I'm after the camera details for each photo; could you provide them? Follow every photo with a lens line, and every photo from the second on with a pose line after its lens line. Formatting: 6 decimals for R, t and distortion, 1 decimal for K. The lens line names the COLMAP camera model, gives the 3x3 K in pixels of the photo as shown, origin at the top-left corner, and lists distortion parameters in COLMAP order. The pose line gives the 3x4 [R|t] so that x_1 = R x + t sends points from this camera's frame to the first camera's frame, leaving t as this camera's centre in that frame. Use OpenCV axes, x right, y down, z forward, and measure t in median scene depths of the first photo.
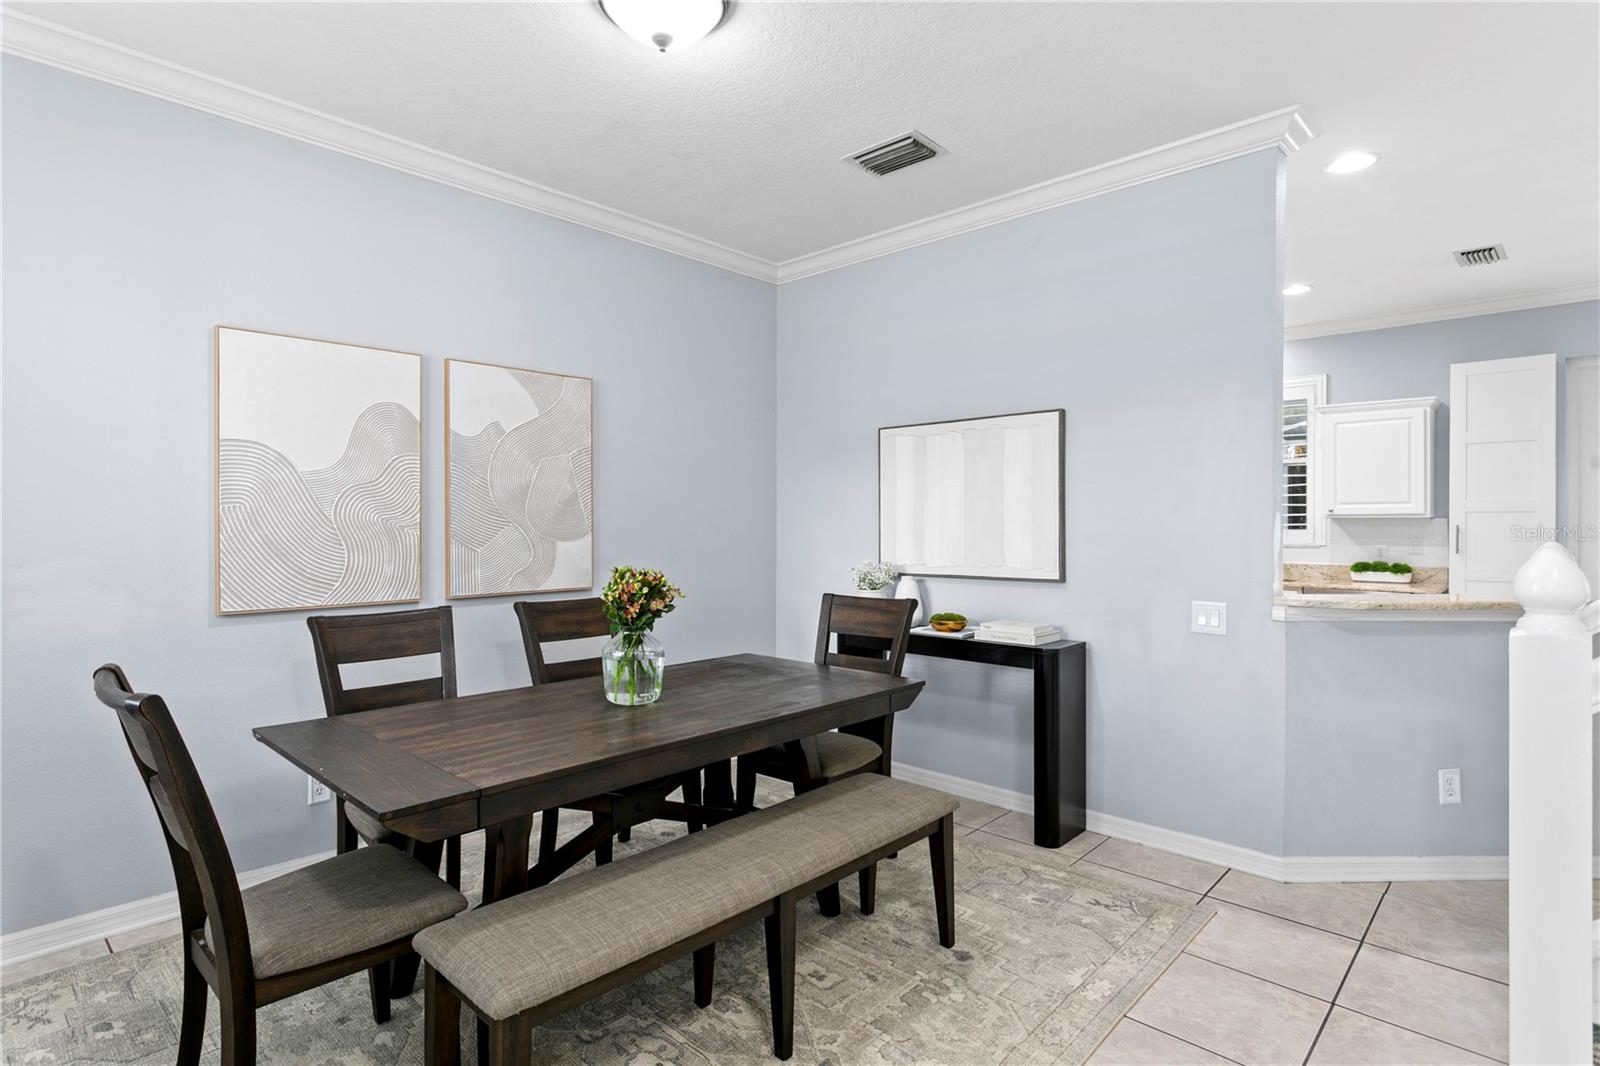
lens RADIAL K [[796.7, 0, 792.1], [0, 796.7, 529.2], [0, 0, 1]] dist [0.000193, 0.000207]
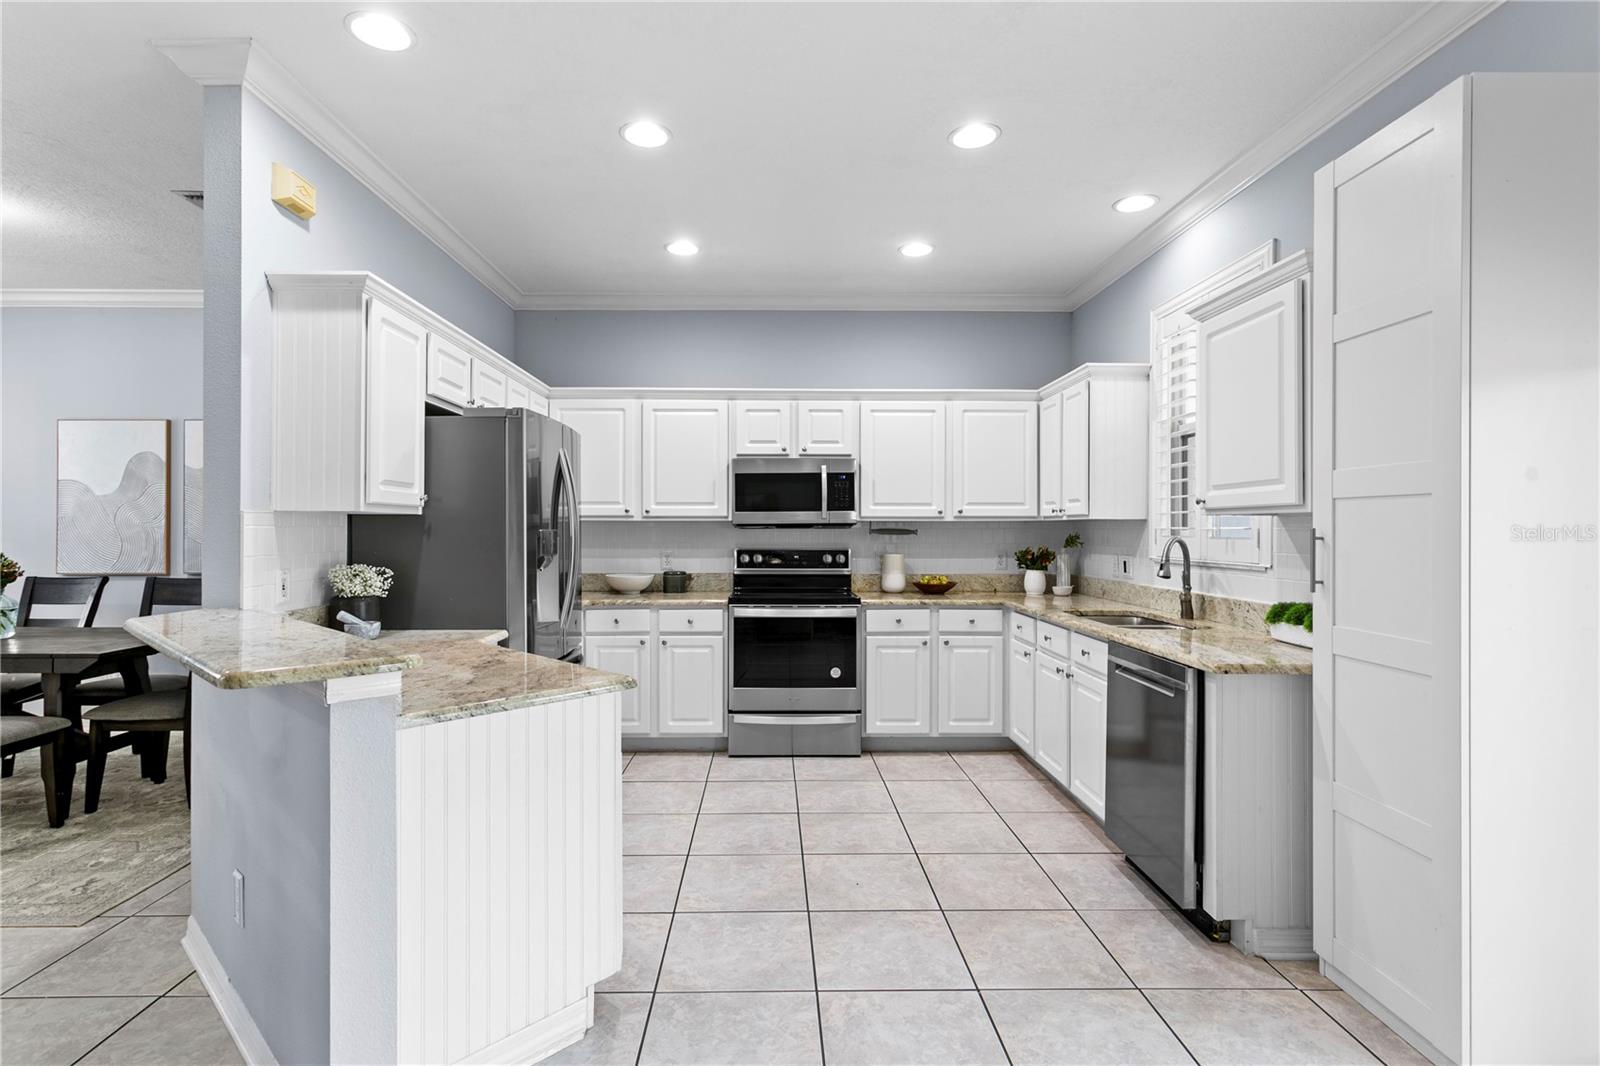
lens RADIAL K [[772.1, 0, 778.9], [0, 772.1, 524.9], [0, 0, 1]] dist [0.004985, -0.002490]
pose [[0.707686, -0.002577, -0.706522, 1.634792], [-0.005765, 0.999939, -0.009422, -0.001437], [0.706503, 0.010741, 0.707628, 0.846177]]
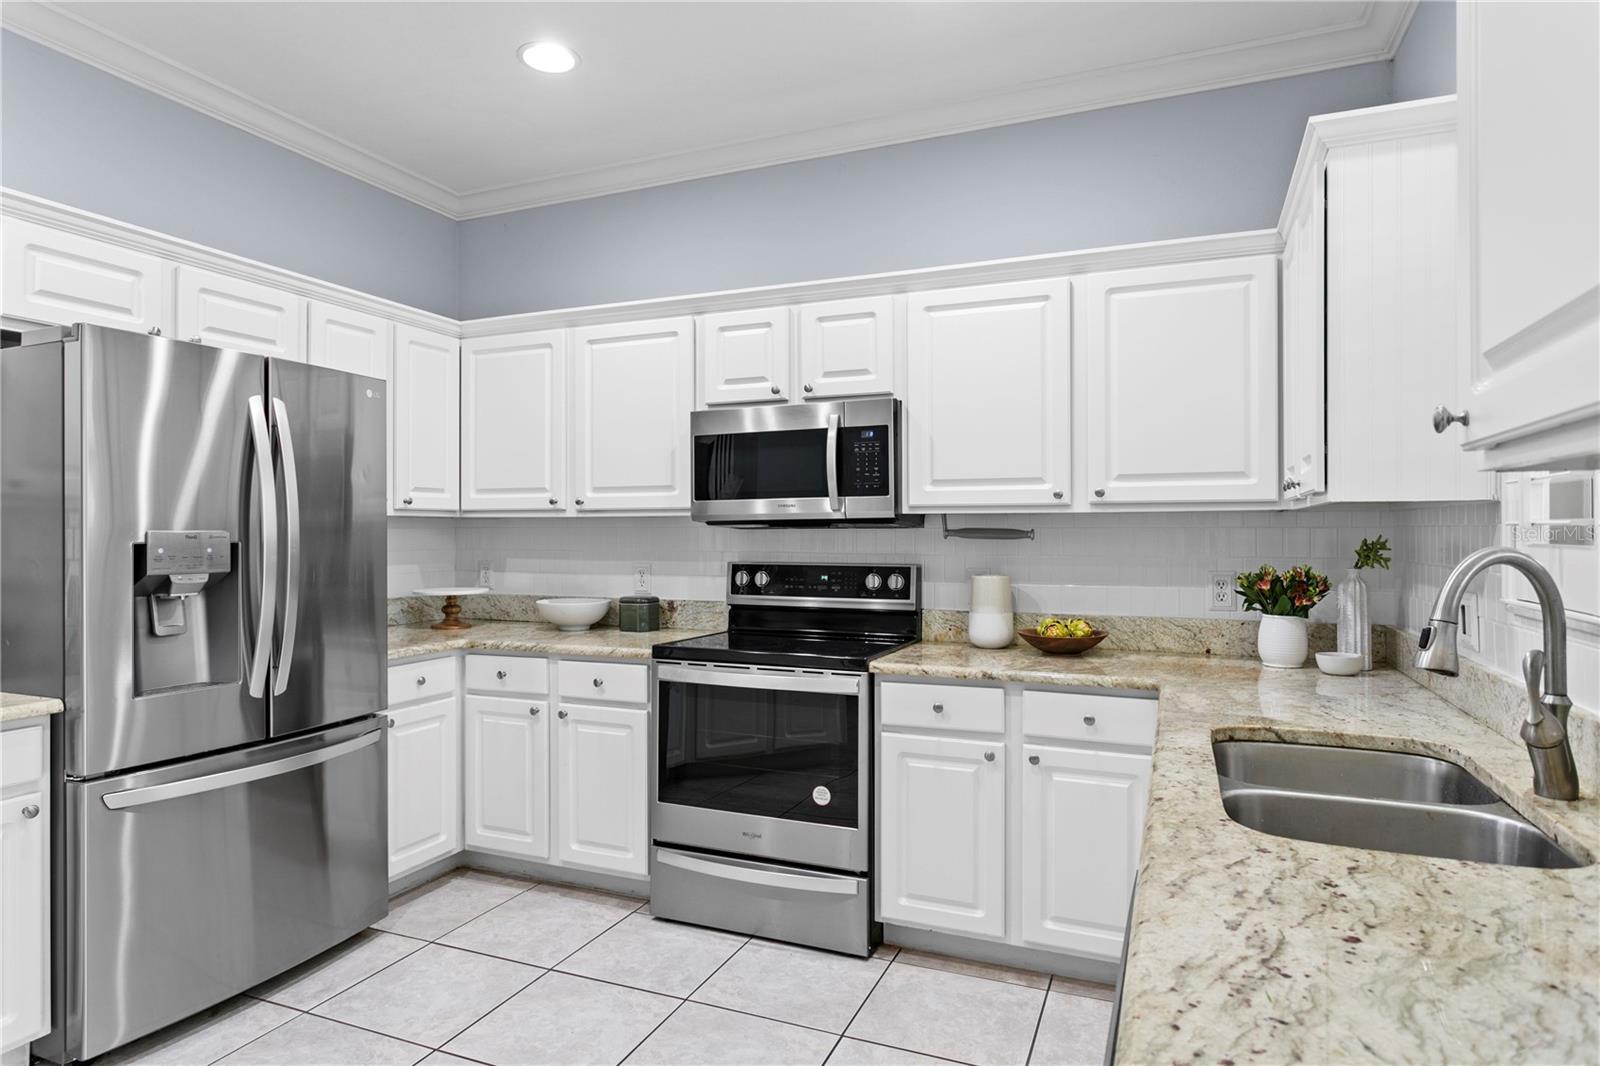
lens RADIAL K [[914.2, 0, 785.2], [0, 914.2, 526.2], [0, 0, 1]] dist [0.001852, -0.000785]
pose [[0.362774, -0.006049, -0.931858, 1.533946], [-0.005037, 0.999952, -0.008452, -0.002425], [0.931864, 0.007760, 0.362726, 1.583712]]
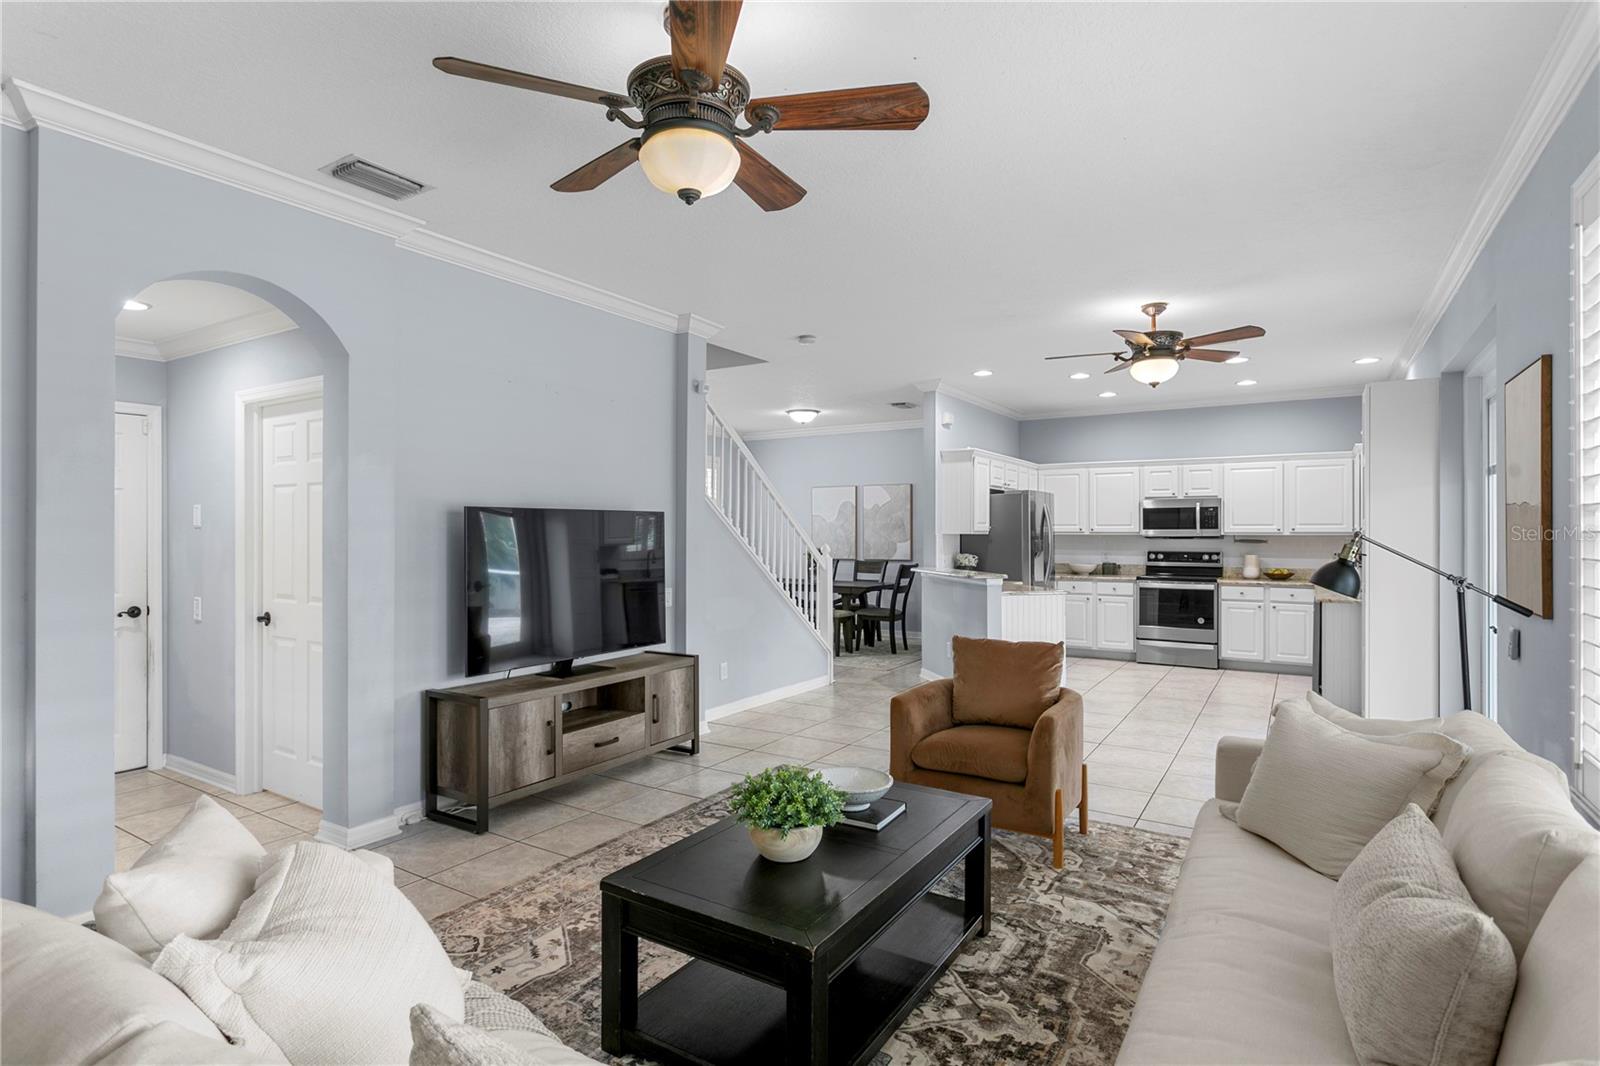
lens RADIAL K [[796.7, 0, 792.2], [0, 796.7, 530.7], [0, 0, 1]] dist [0.000193, 0.000207]
pose [[0.203591, -0.001289, -0.979055, 3.022660], [-0.007120, 0.999971, -0.002797, -0.021265], [0.979030, 0.007540, 0.203576, 0.064420]]
